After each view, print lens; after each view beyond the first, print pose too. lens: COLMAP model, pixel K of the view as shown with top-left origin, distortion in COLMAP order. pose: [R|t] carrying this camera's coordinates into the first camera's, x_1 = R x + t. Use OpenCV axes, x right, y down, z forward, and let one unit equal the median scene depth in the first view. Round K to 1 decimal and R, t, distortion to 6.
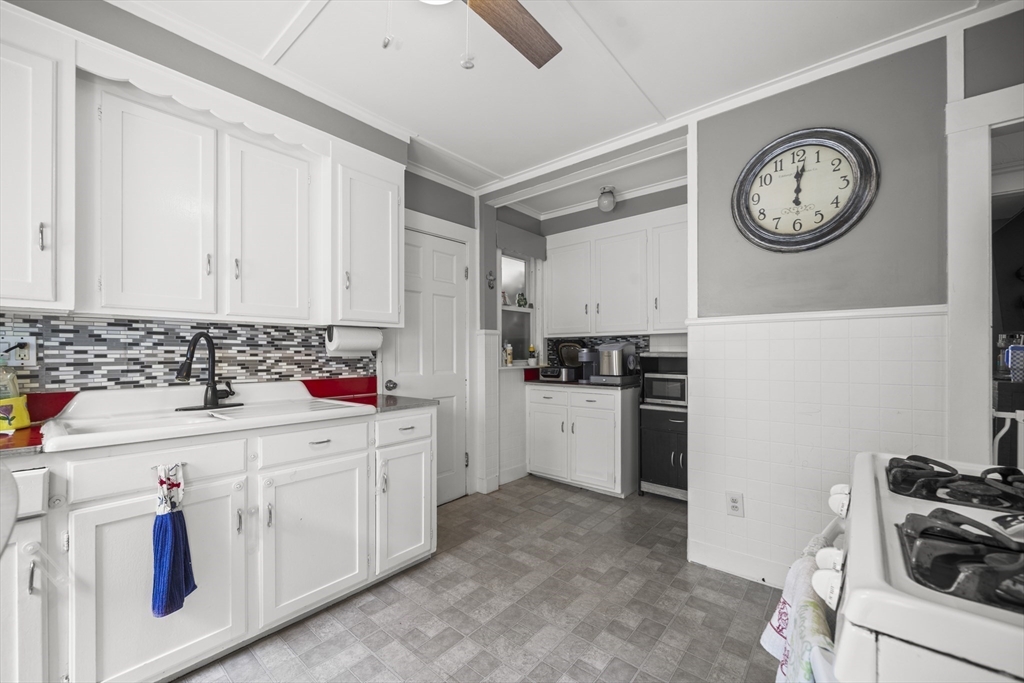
lens RADIAL K [[412.9, 0, 489.9], [0, 412.9, 350.7], [0, 0, 1]] dist [-0.003800, -0.000202]
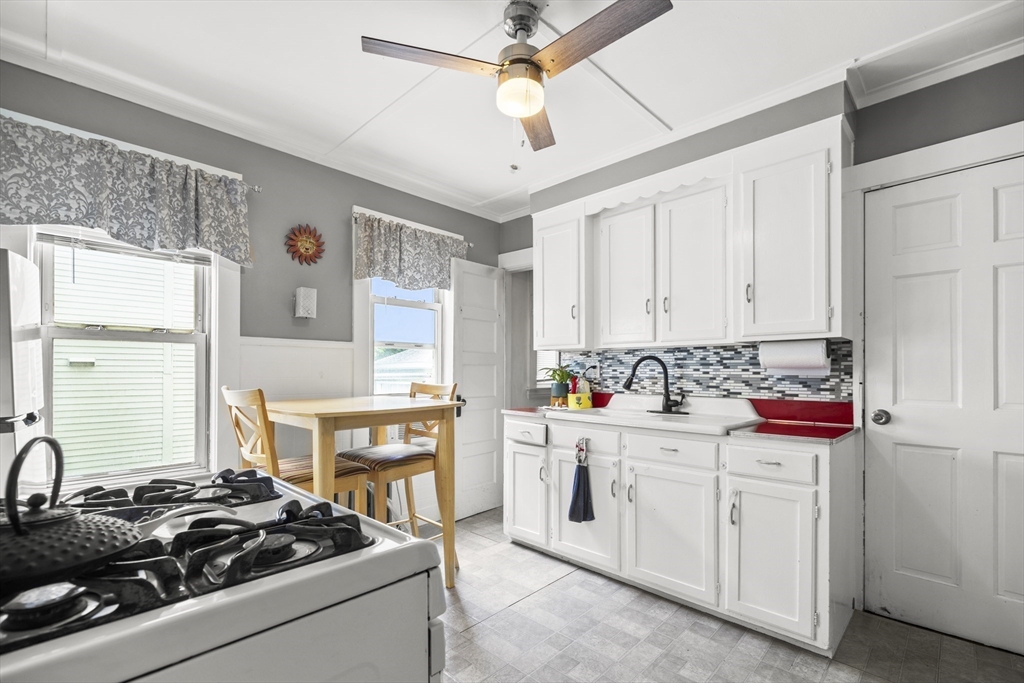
lens RADIAL K [[447.6, 0, 511.1], [0, 447.6, 368.8], [0, 0, 1]] dist [-0.001783, 0.000683]
pose [[-0.050114, -0.004699, -0.998732, 0.820962], [0.004496, 0.999978, -0.004931, 0.003380], [0.998733, -0.004737, -0.050091, 0.613681]]
